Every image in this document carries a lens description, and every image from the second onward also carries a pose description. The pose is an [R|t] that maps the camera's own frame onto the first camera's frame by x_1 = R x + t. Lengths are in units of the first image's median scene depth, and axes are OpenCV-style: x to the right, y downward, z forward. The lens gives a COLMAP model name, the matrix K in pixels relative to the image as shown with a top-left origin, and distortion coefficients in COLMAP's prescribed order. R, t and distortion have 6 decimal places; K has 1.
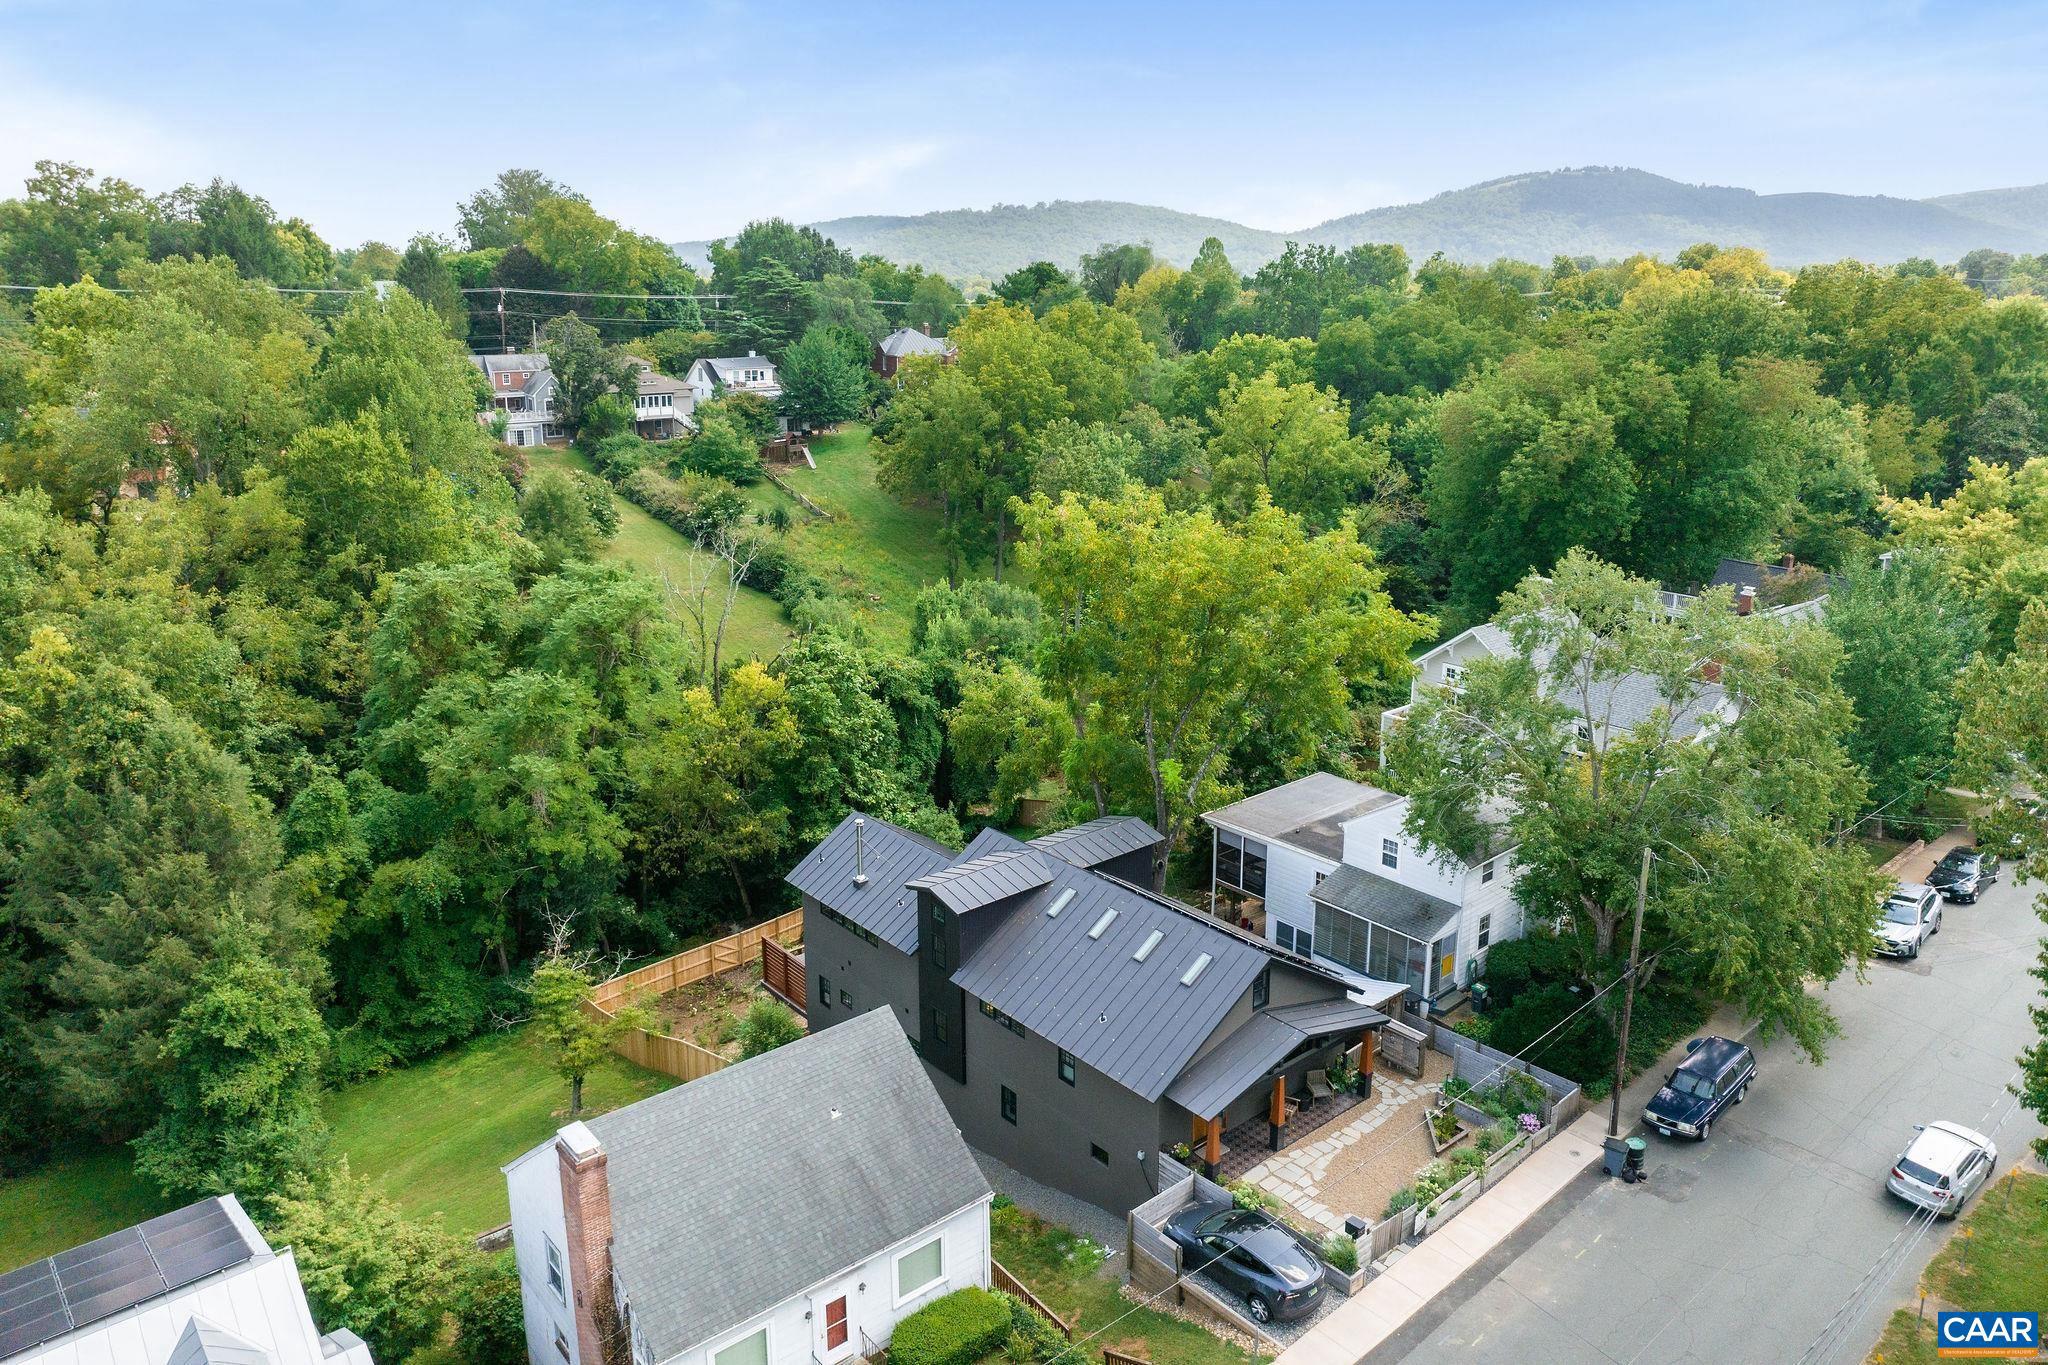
lens RADIAL K [[1409.3, 0, 1031.5], [0, 1409.3, 687.5], [0, 0, 1]] dist [-0.038197, 0.003317]
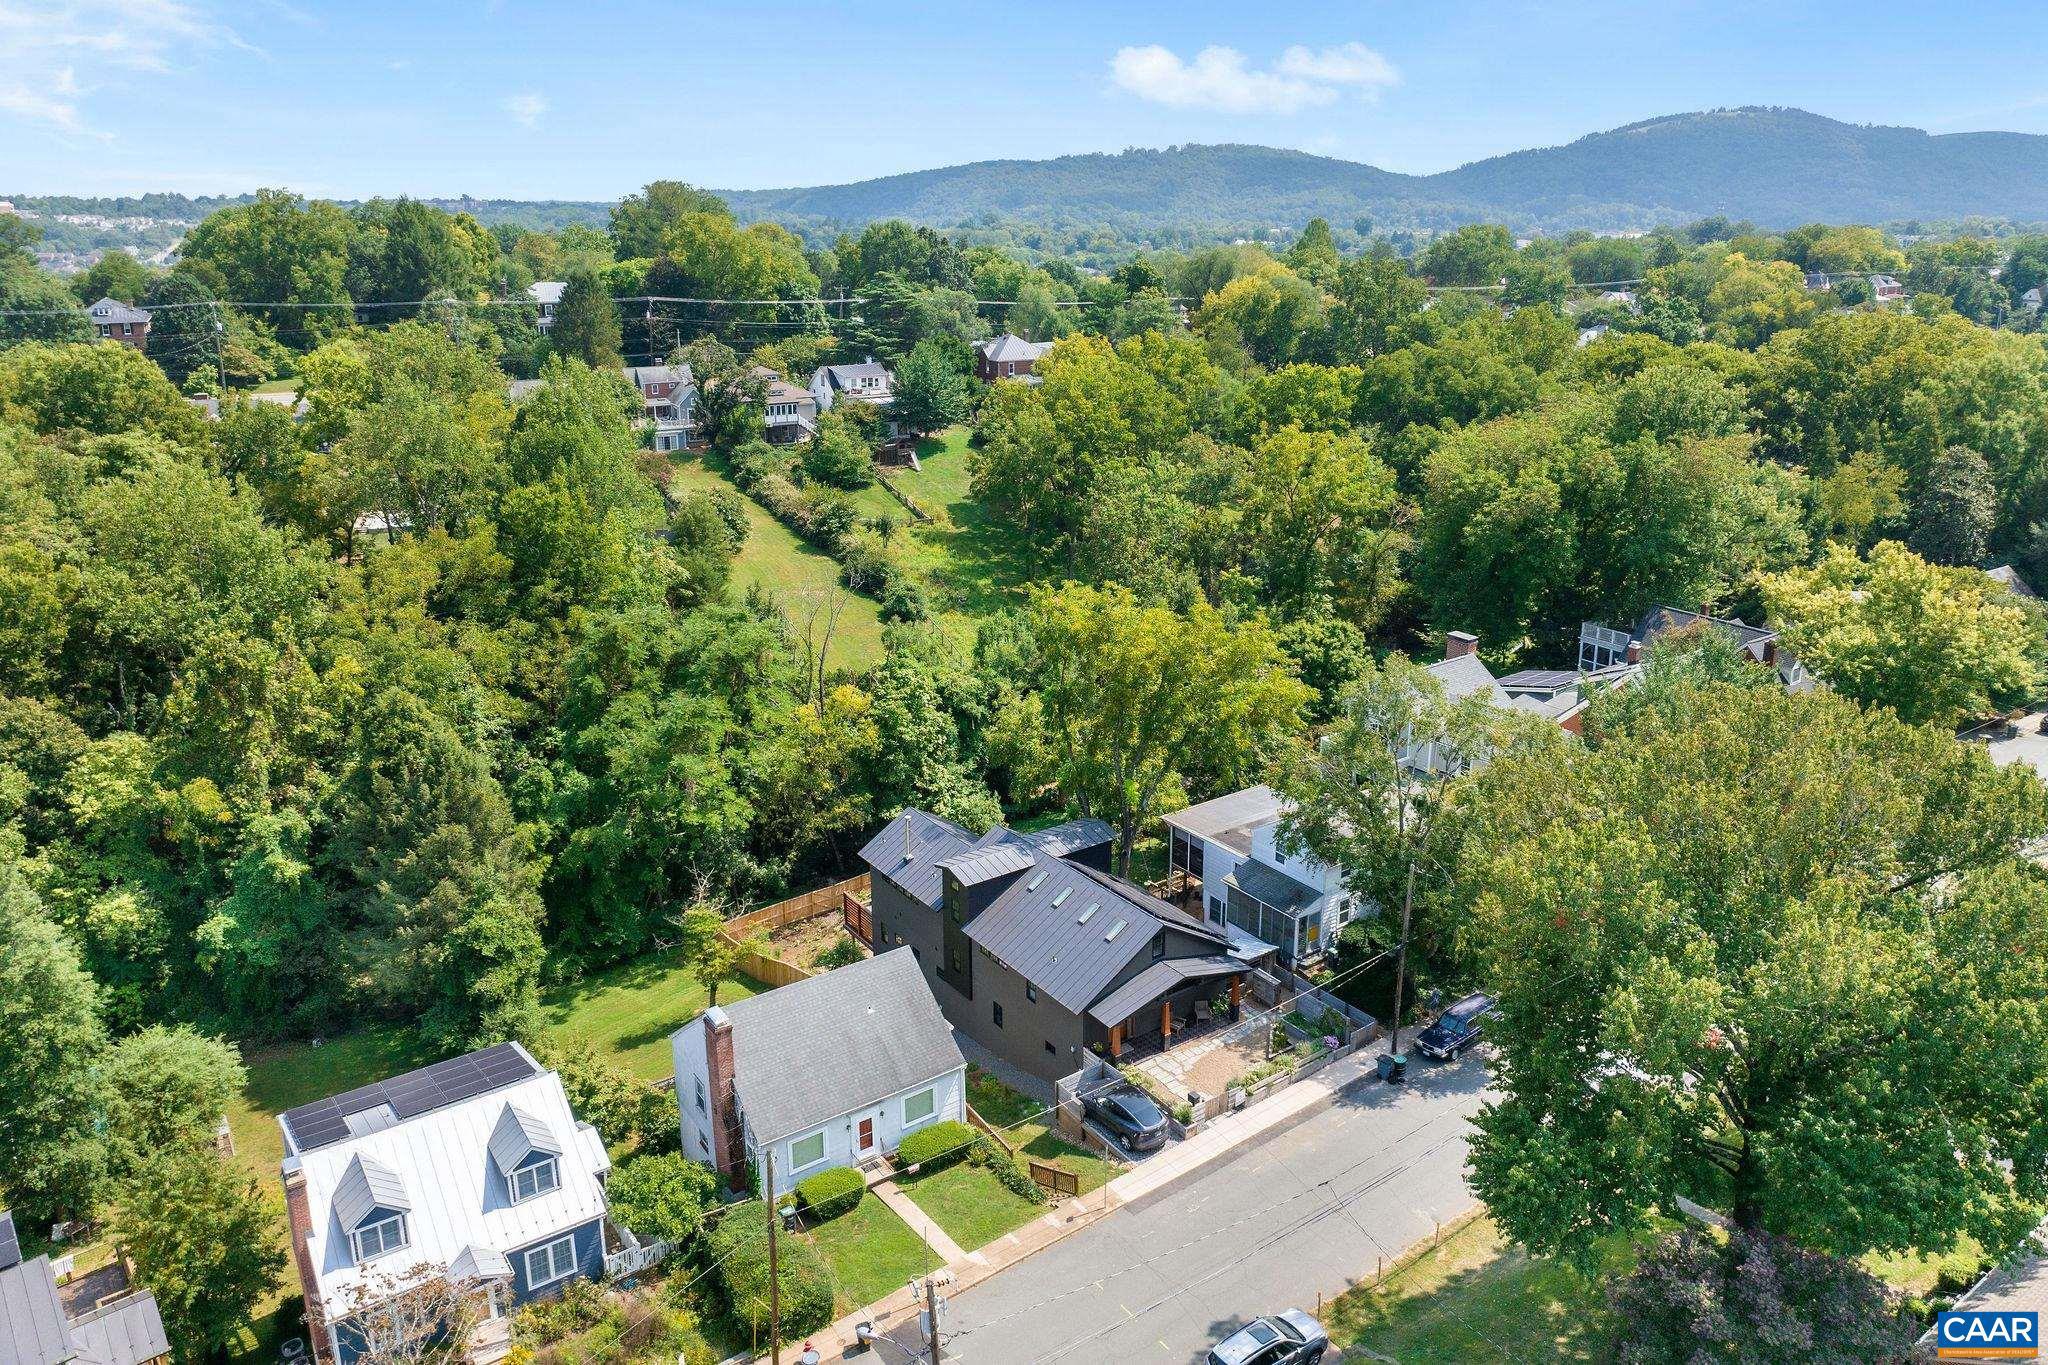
lens RADIAL K [[1400.7, 0, 1024.0], [0, 1400.7, 682.5], [0, 0, 1]] dist [-0.006101, -0.001581]
pose [[0.995538, 0.025985, -0.090718, 0.094607], [-0.022652, 0.999037, 0.037582, -0.076977], [0.091608, -0.035360, 0.995167, -0.319481]]
